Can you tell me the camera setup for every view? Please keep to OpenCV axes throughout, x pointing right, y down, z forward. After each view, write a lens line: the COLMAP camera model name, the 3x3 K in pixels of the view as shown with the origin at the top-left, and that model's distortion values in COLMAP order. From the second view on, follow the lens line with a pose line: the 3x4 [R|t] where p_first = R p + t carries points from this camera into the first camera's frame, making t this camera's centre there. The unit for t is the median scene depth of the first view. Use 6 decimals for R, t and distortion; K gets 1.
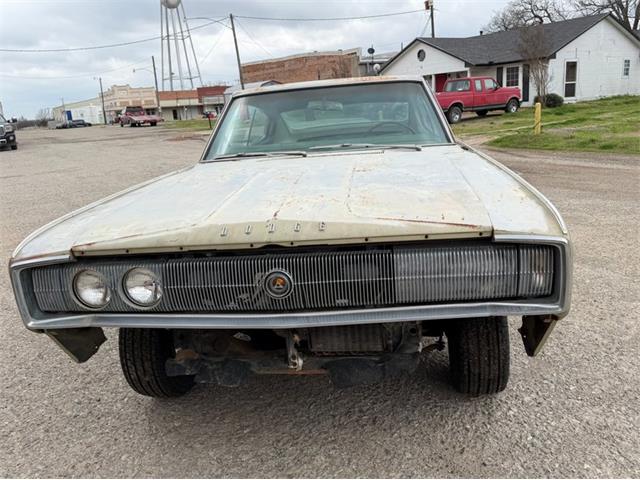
lens RADIAL K [[530.6, 0, 325.0], [0, 530.6, 232.2], [0, 0, 1]] dist [0.047608, -0.067083]
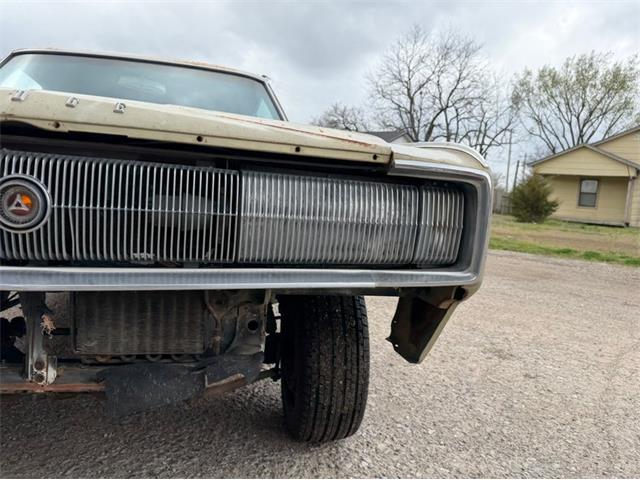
lens RADIAL K [[527.3, 0, 329.9], [0, 527.3, 239.5], [0, 0, 1]] dist [0.115190, -0.174772]
pose [[0.932284, 0.108817, 0.344971, 0.016011], [-0.057153, 0.986012, -0.156571, 0.164189], [-0.357183, 0.126253, 0.925462, 0.320488]]
